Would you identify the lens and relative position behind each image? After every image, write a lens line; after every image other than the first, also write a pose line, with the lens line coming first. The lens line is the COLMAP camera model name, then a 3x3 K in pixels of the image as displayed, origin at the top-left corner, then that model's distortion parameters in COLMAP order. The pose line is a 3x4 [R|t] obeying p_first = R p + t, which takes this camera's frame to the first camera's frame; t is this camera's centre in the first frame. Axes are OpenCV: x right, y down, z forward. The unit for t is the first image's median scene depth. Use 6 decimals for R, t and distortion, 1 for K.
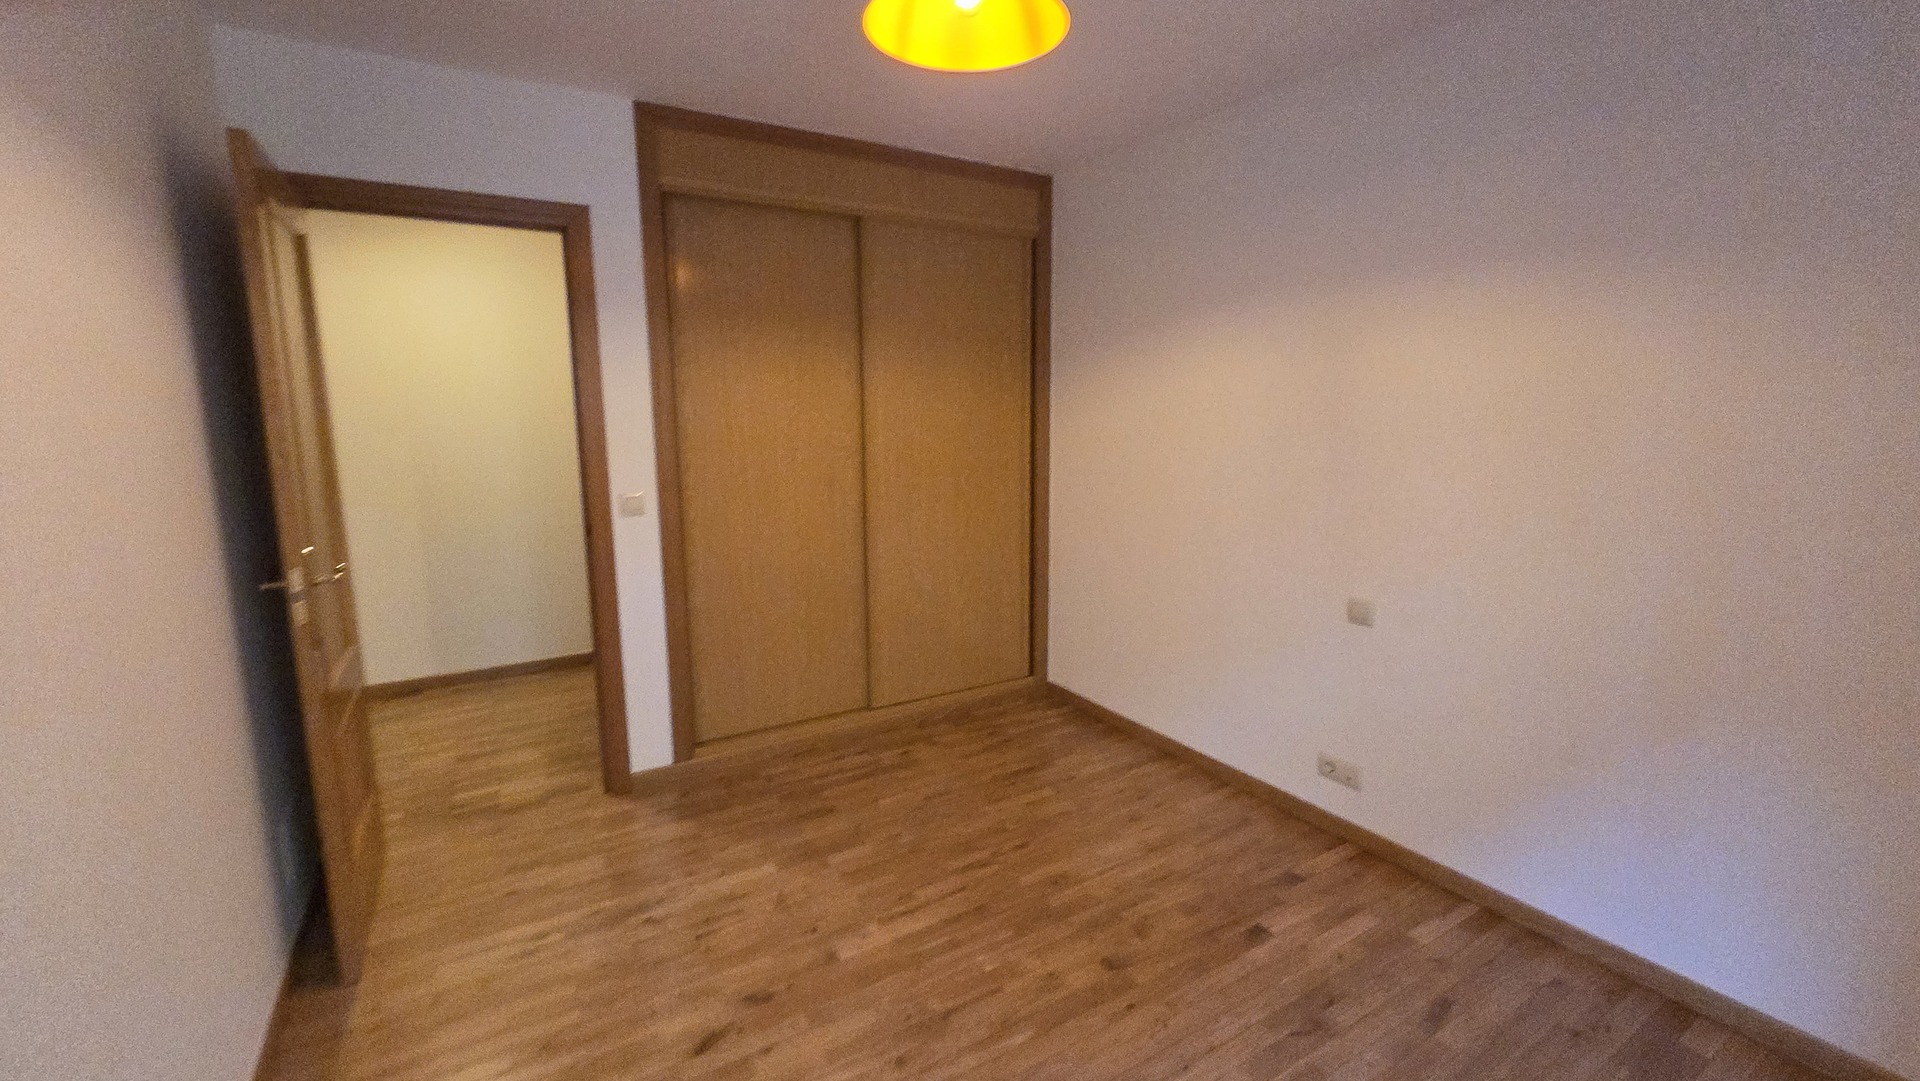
lens RADIAL K [[791.6, 0, 962.2], [0, 791.6, 535.8], [0, 0, 1]] dist [0.002358, 0.000122]
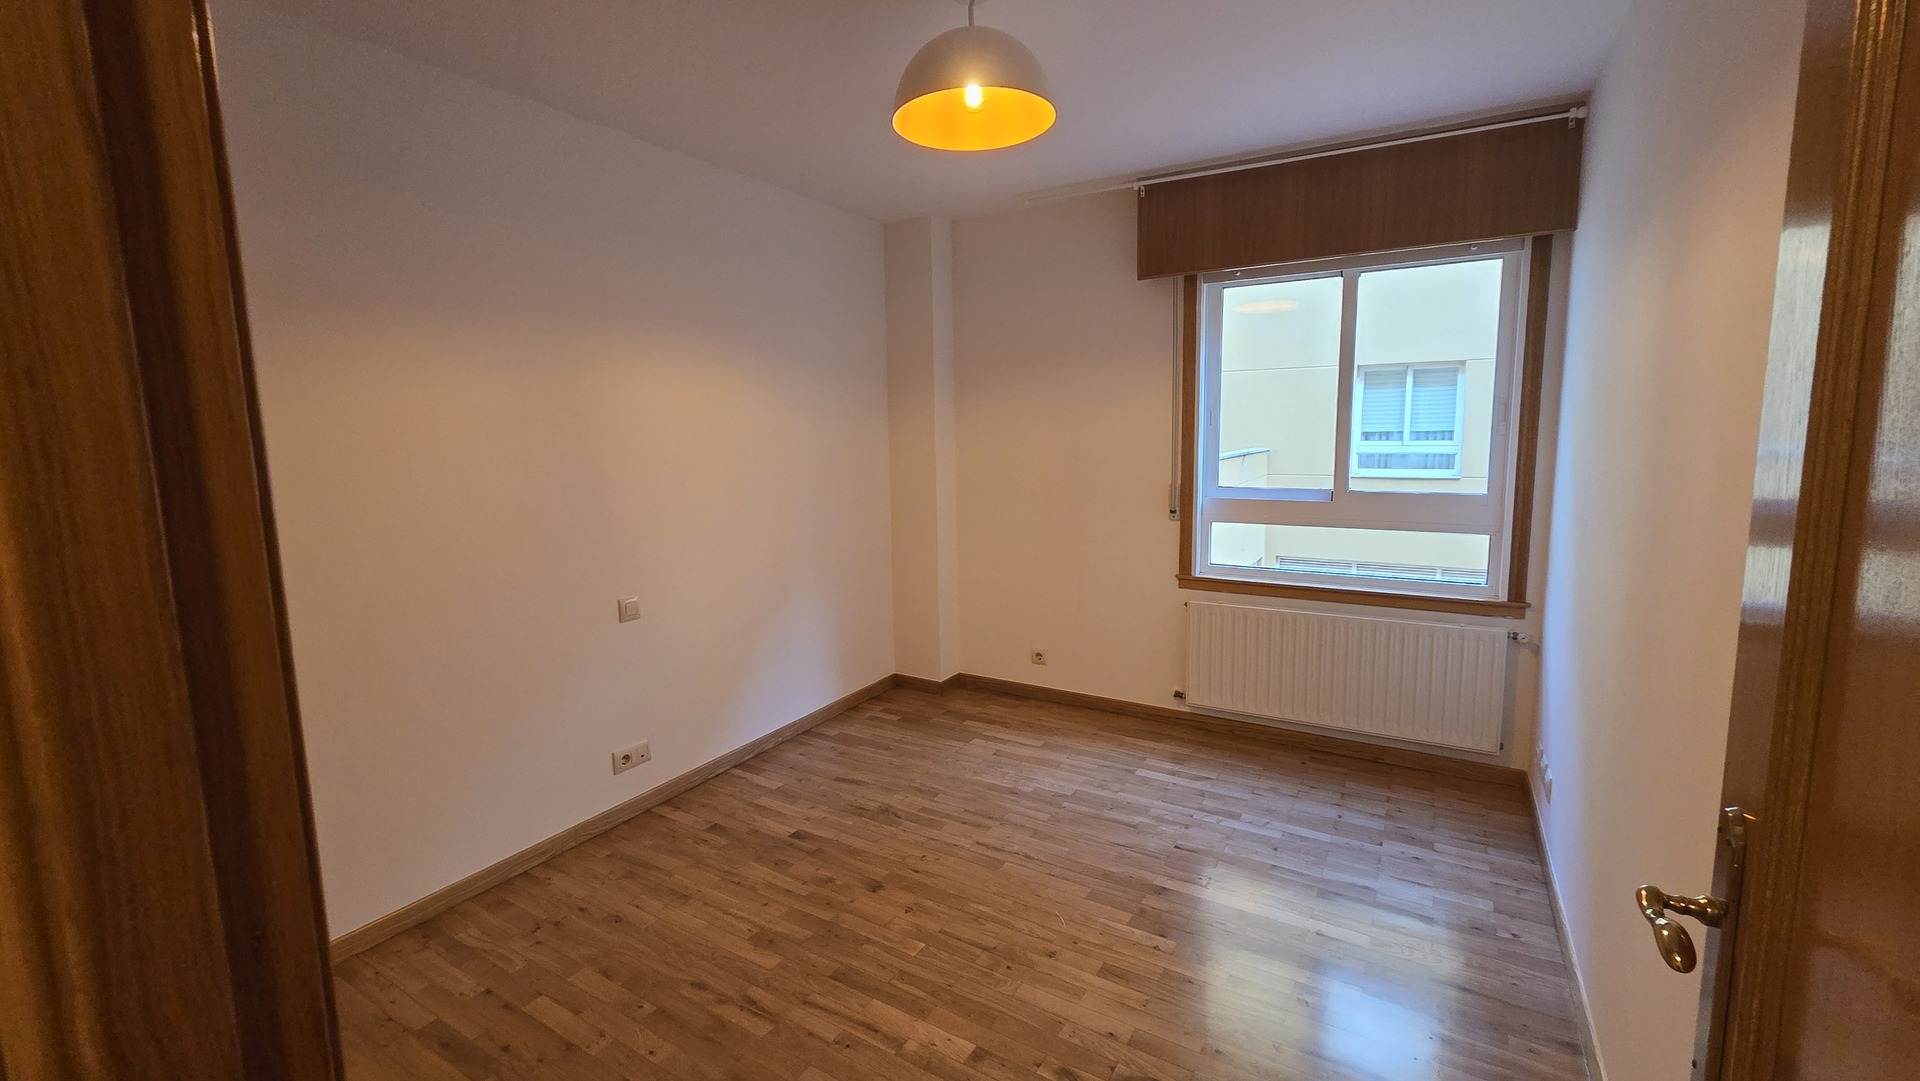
lens RADIAL K [[791.6, 0, 963.0], [0, 791.6, 529.9], [0, 0, 1]] dist [0.002358, 0.000122]
pose [[-0.454431, -0.104261, 0.884659, -0.814080], [0.167984, 0.965278, 0.200052, -0.184529], [-0.874799, 0.239518, -0.421138, 1.171164]]
